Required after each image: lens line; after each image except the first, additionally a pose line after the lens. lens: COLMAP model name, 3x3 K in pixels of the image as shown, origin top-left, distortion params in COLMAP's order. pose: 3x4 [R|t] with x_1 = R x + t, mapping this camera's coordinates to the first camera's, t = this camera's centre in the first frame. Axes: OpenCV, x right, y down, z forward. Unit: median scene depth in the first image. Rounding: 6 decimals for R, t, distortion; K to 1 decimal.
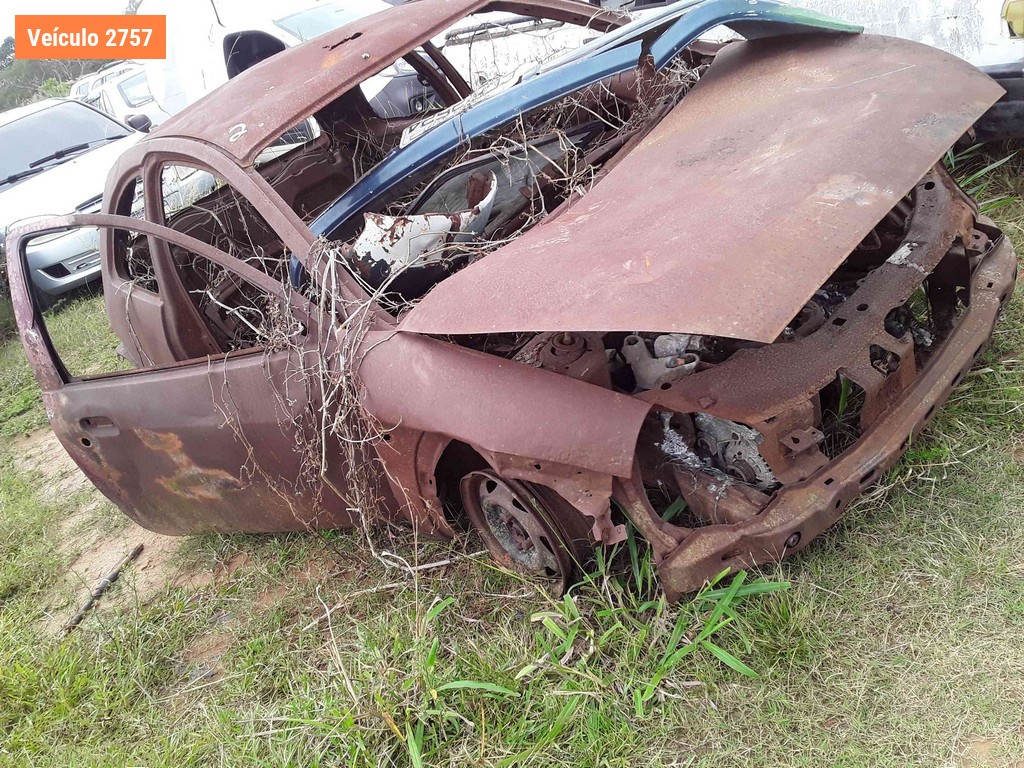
lens RADIAL K [[924.8, 0, 513.6], [0, 924.8, 405.7], [0, 0, 1]] dist [0.095338, -0.193281]
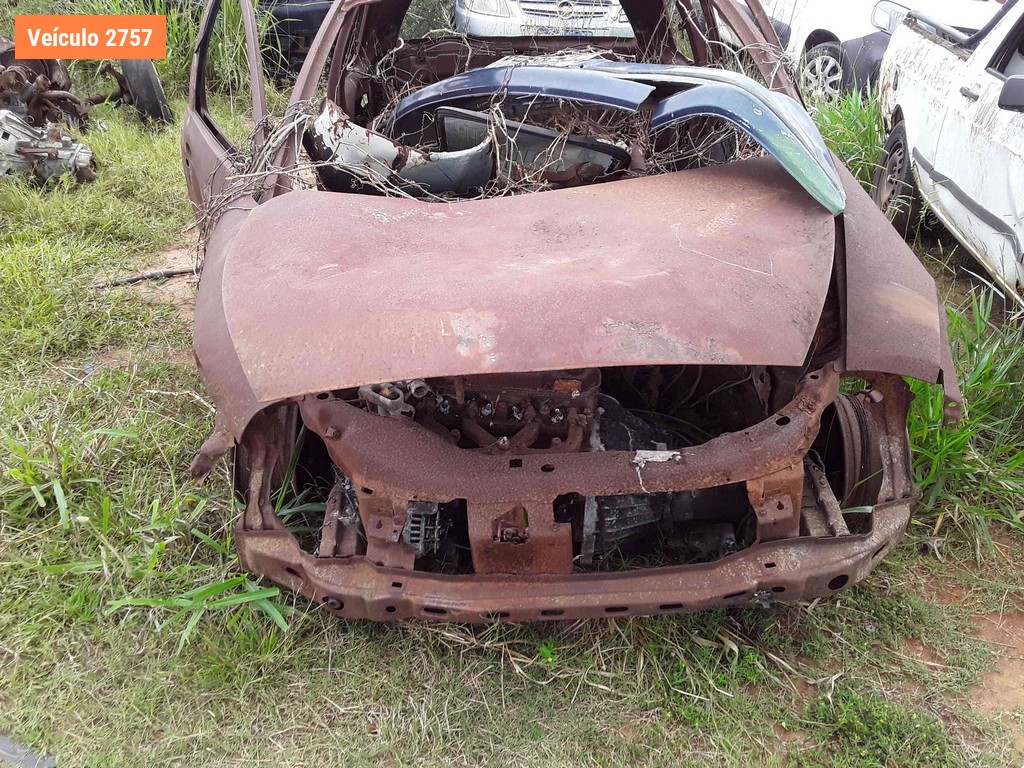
lens RADIAL K [[924.8, 0, 513.6], [0, 924.8, 405.7], [0, 0, 1]] dist [0.095338, -0.193281]
pose [[0.695941, 0.617178, -0.367092, 0.566020], [-0.563744, 0.786220, 0.253085, -0.315693], [0.444814, 0.030814, 0.895093, 0.181717]]
